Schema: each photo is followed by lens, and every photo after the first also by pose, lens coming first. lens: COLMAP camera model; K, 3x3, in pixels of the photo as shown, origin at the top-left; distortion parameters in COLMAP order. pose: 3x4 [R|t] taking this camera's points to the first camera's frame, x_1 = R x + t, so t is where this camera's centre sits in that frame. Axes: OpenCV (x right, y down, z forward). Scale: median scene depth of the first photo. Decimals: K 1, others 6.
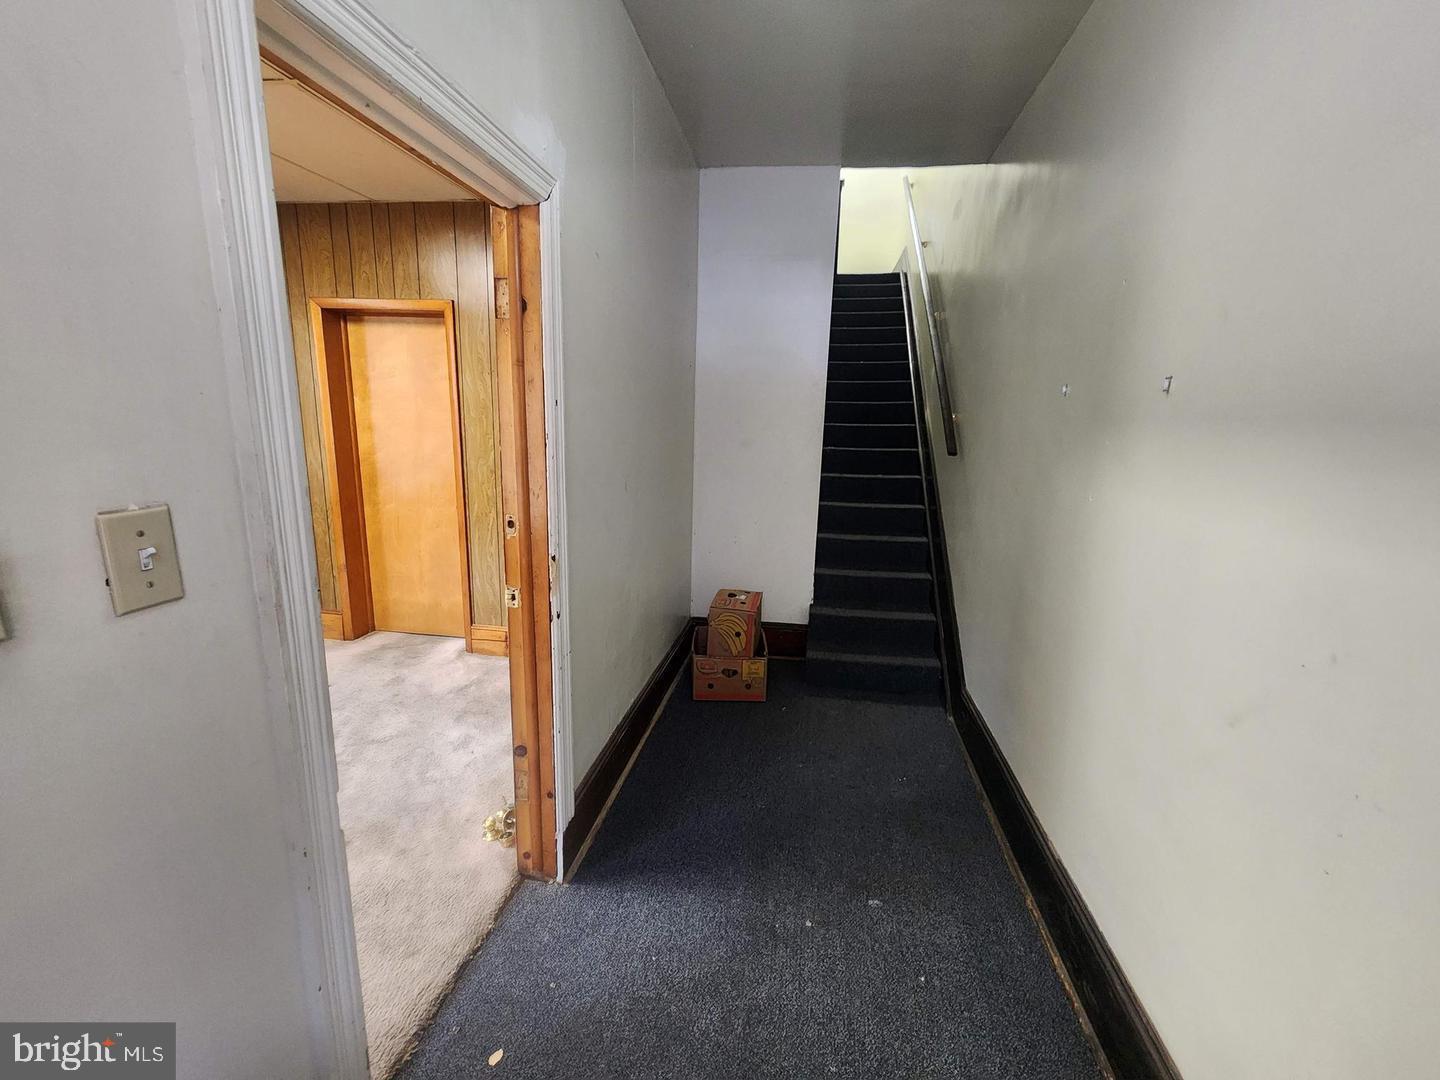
lens RADIAL K [[591.2, 0, 720.5], [0, 591.2, 528.8], [0, 0, 1]] dist [-0.002778, 0.000740]
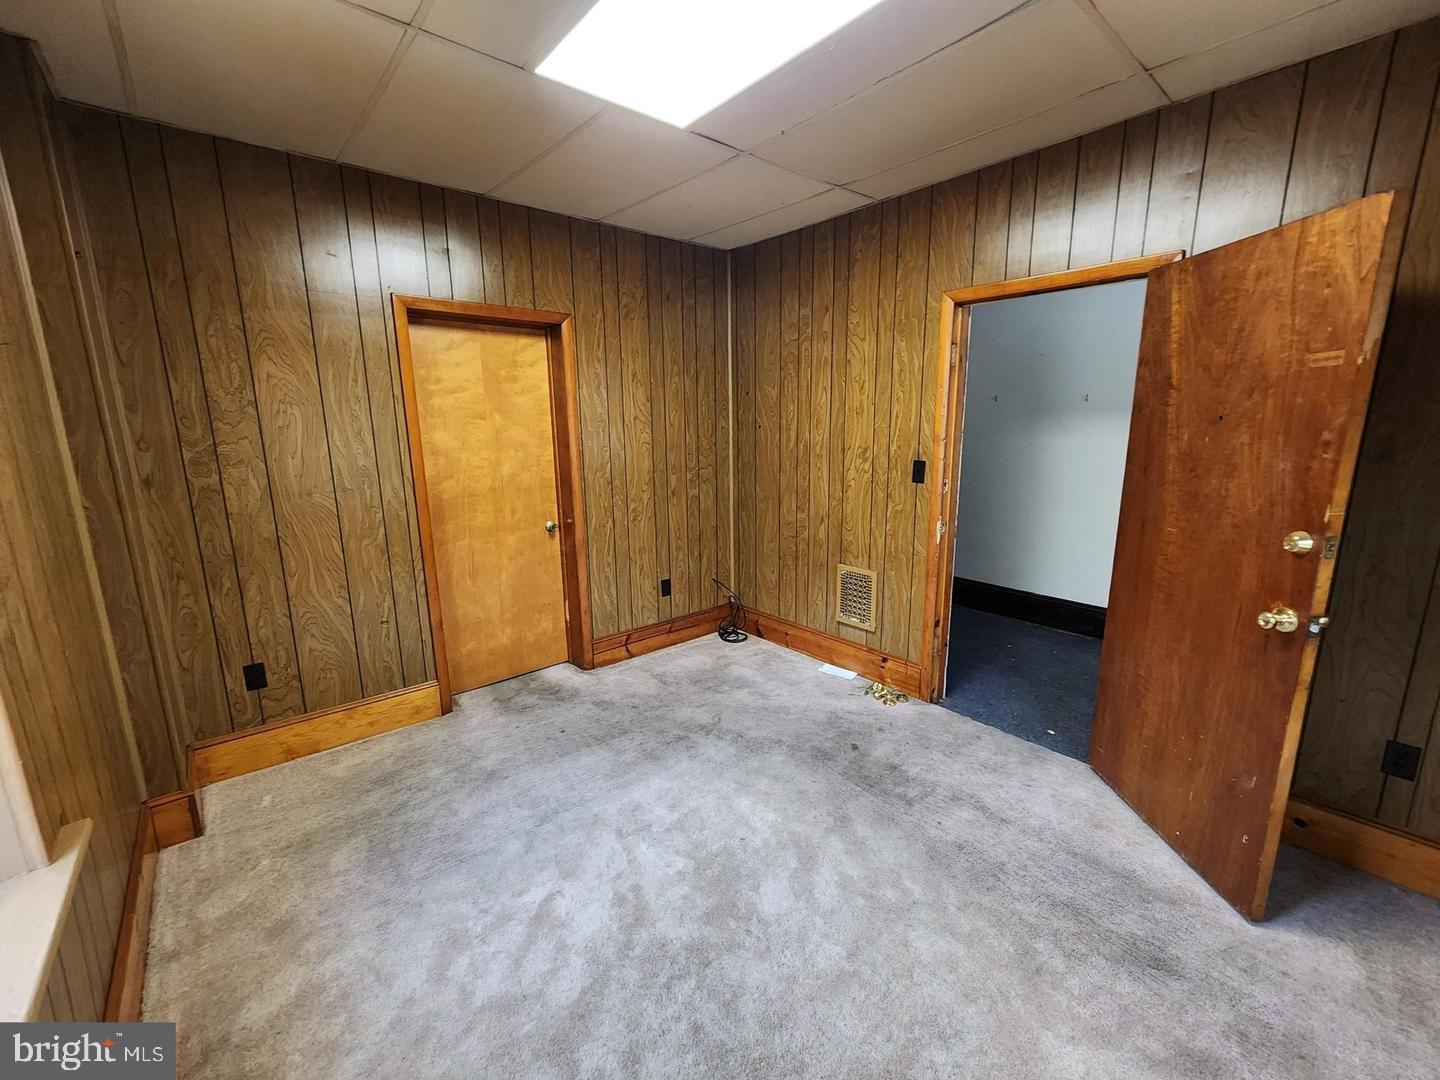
lens RADIAL K [[591.2, 0, 714.9], [0, 591.2, 538.0], [0, 0, 1]] dist [-0.002778, 0.000740]
pose [[0.661655, -0.188753, 0.725662, -1.019817], [0.177736, 0.979696, 0.092772, -0.064884], [-0.728439, 0.067593, 0.681768, 0.168399]]
